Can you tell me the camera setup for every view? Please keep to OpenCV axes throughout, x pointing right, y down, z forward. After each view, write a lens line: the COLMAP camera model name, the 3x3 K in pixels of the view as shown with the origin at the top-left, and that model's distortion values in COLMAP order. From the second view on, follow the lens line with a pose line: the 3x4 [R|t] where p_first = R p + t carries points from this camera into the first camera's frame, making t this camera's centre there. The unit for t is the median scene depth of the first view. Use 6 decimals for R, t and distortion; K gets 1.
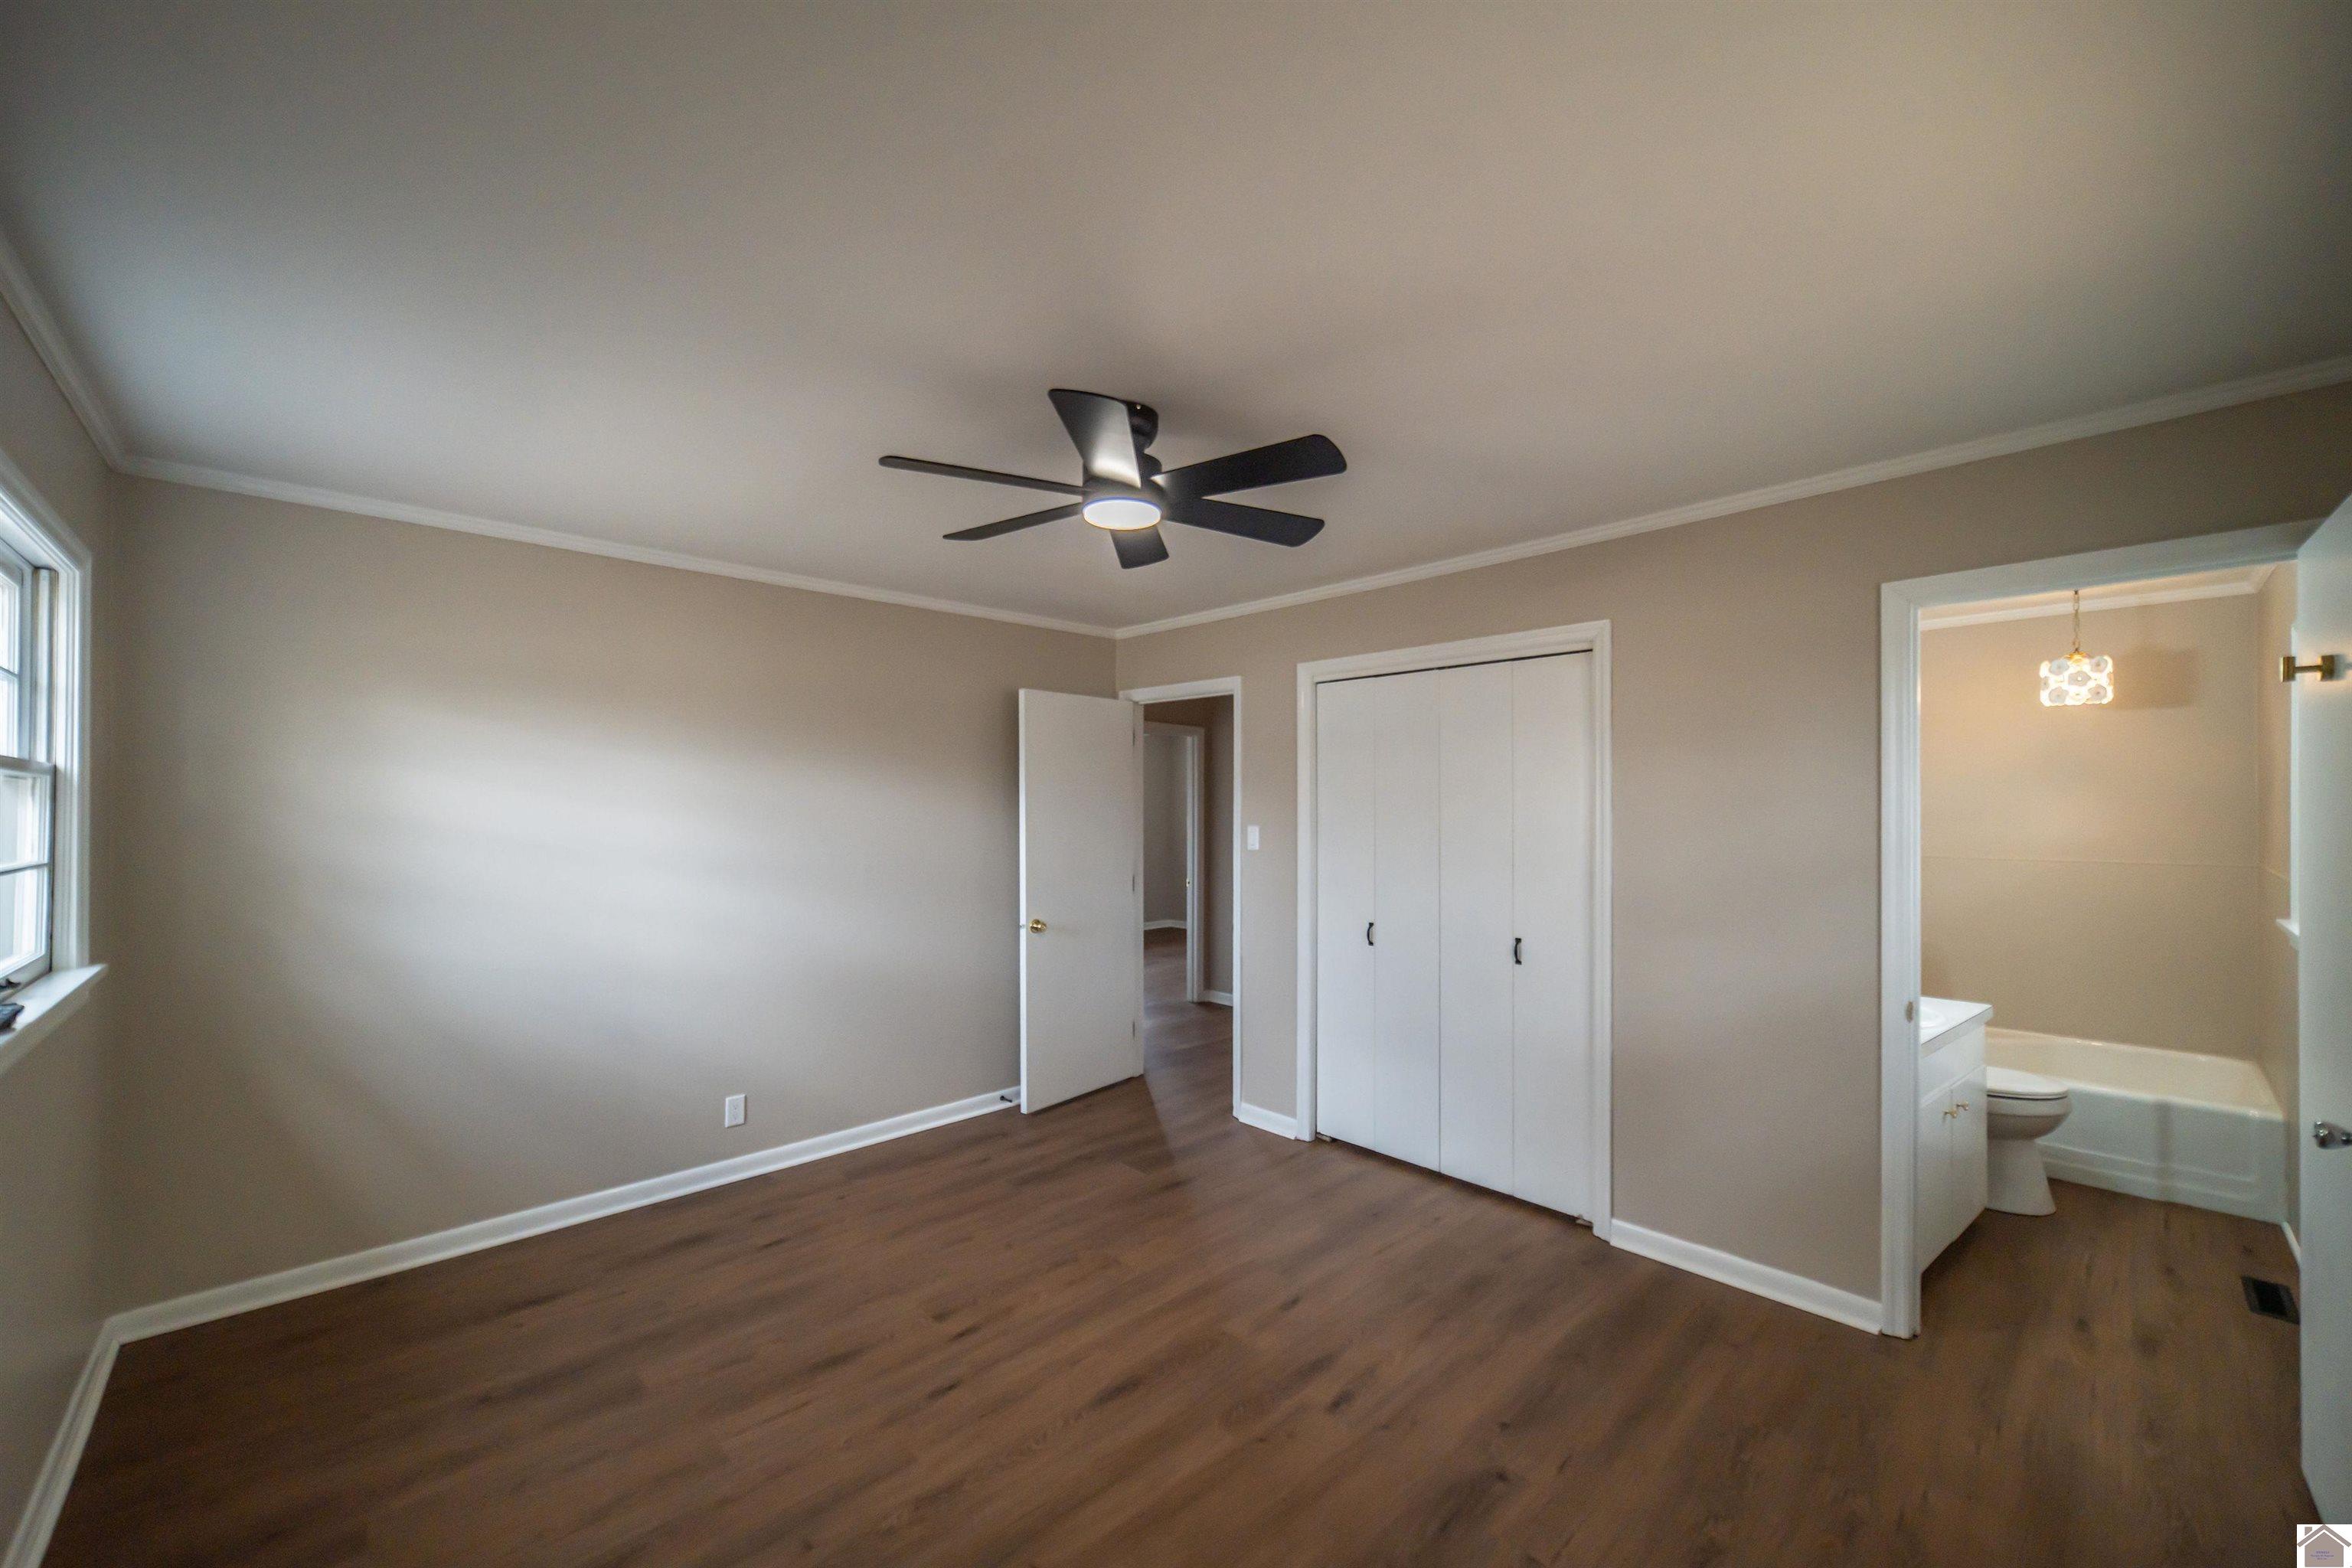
lens RADIAL K [[909.7, 0, 1181.1], [0, 909.7, 795.1], [0, 0, 1]] dist [-0.006646, 0.003703]
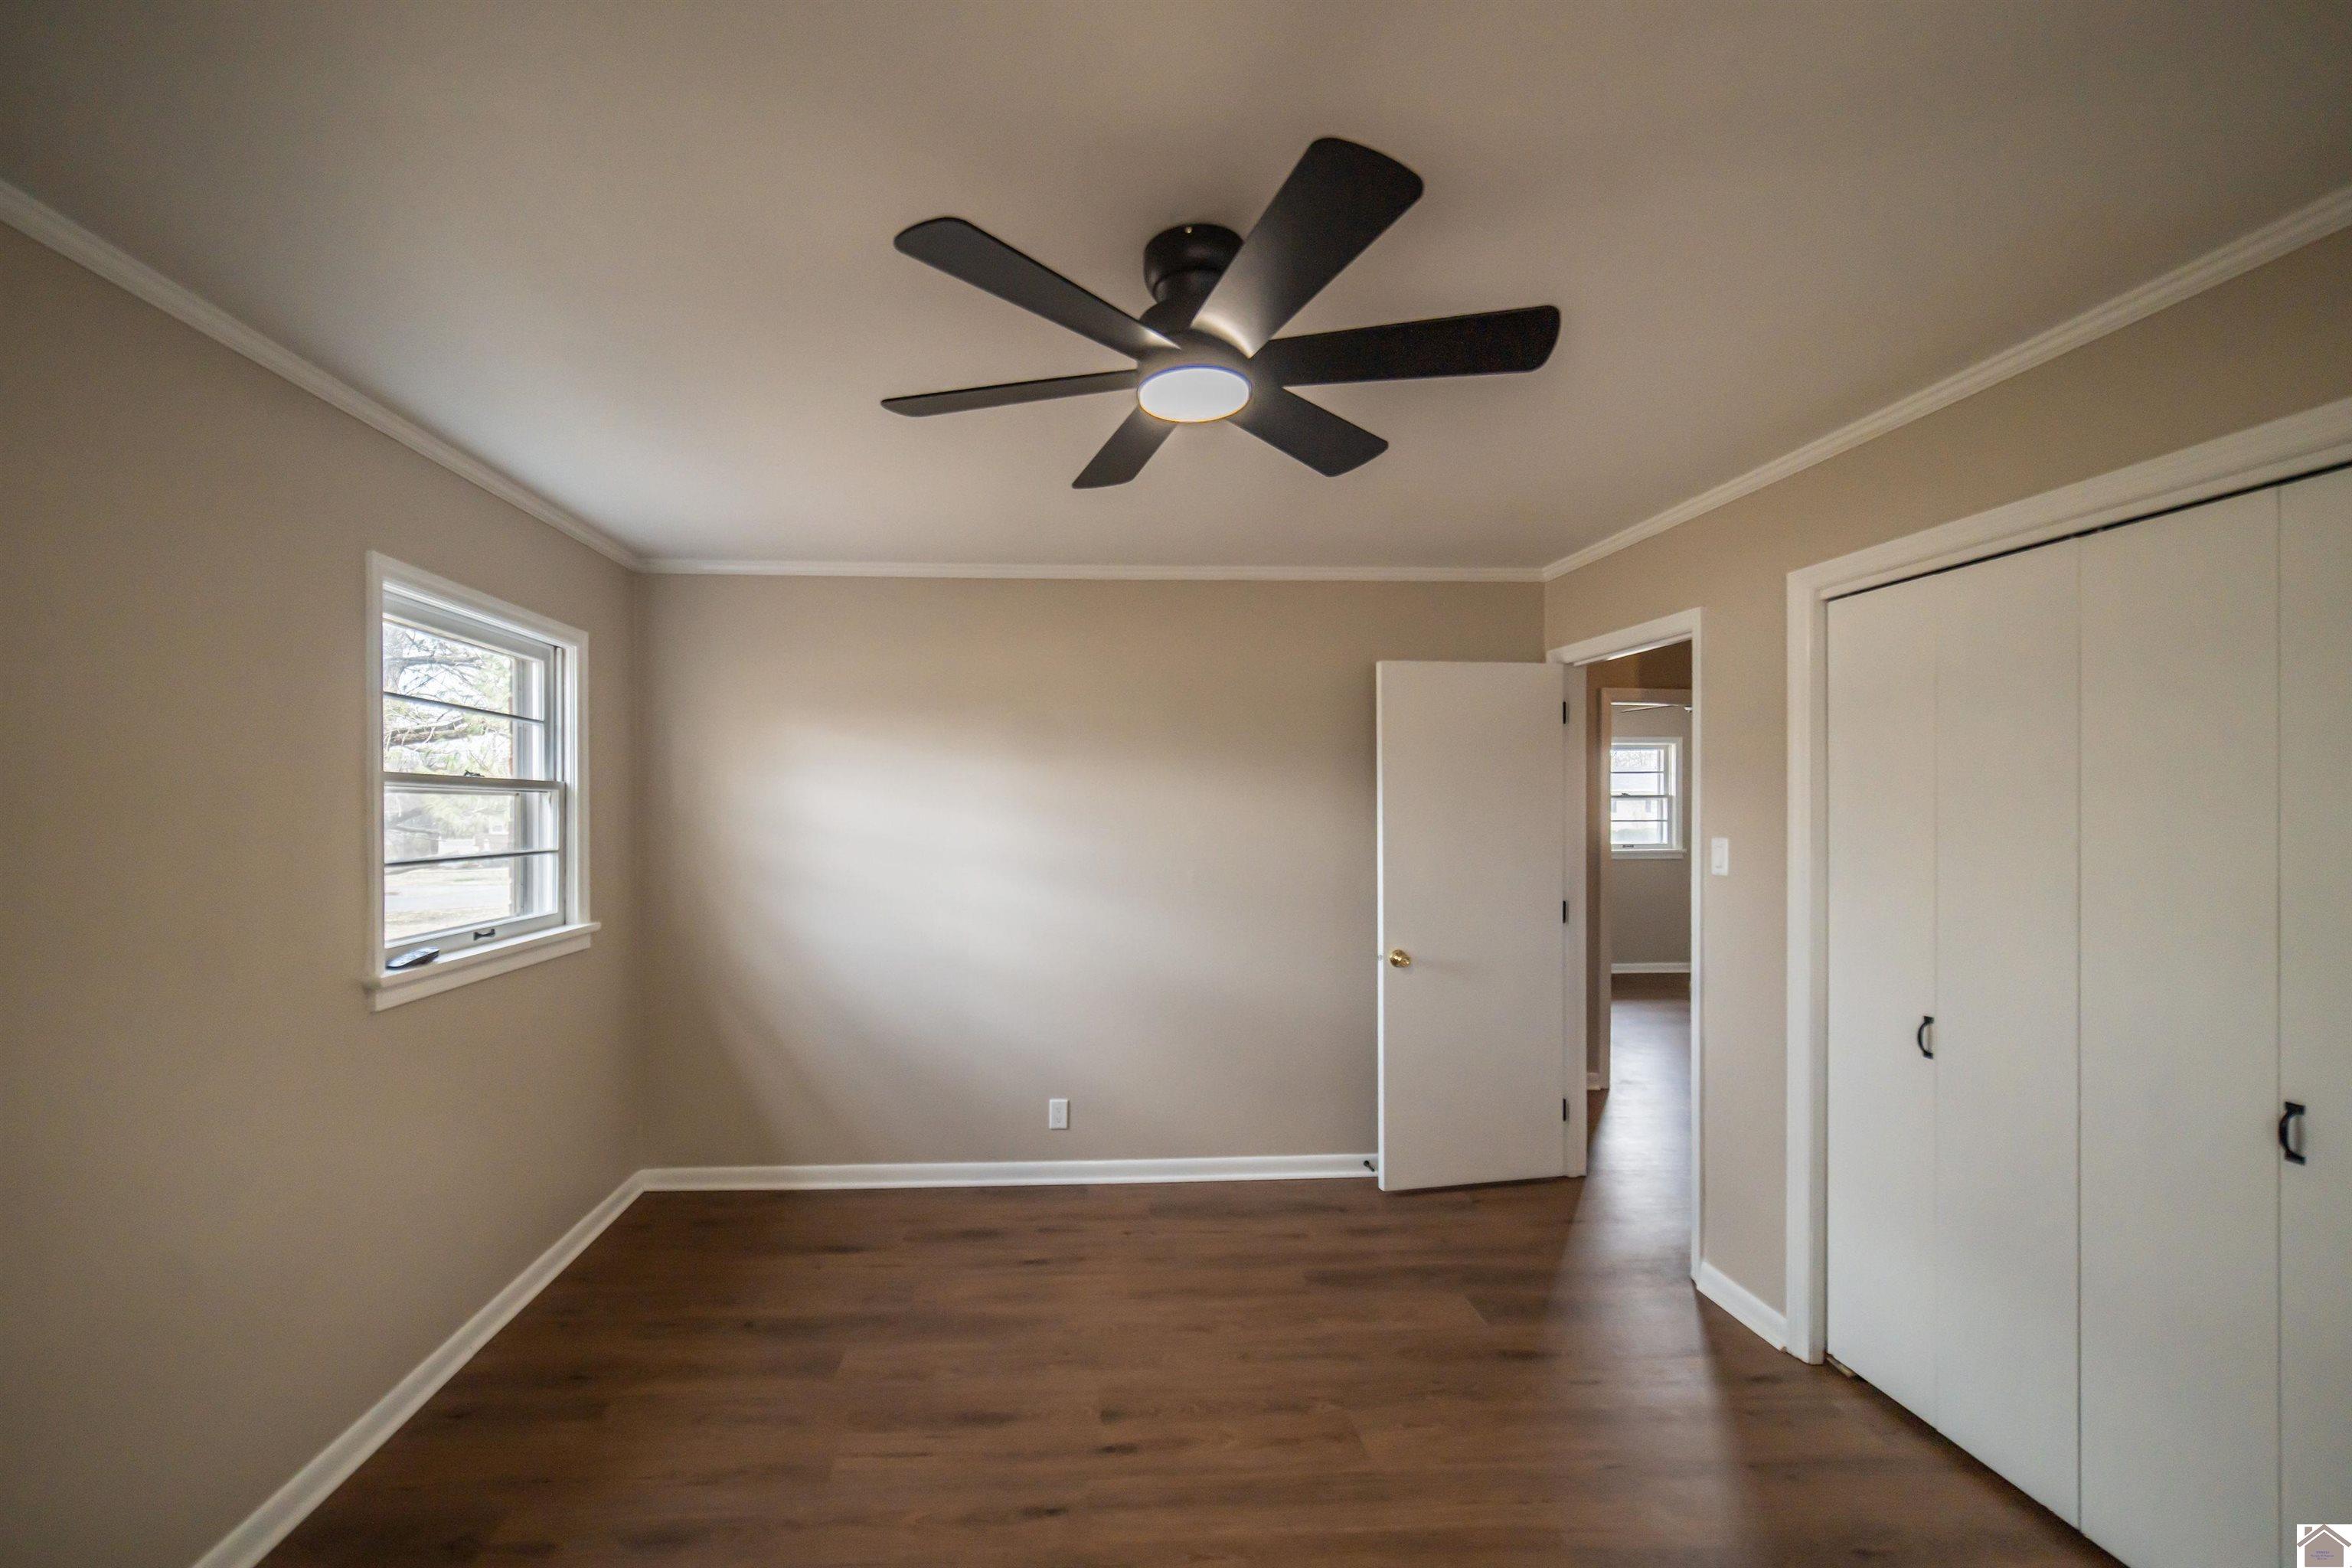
lens RADIAL K [[939.0, 0, 1131.4], [0, 939.0, 803.0], [0, 0, 1]] dist [-0.006895, 0.005080]
pose [[0.750771, -0.004764, -0.660545, 0.303932], [0.012057, 0.999906, 0.006492, 0.000058], [0.660453, -0.012838, 0.750758, 0.340144]]
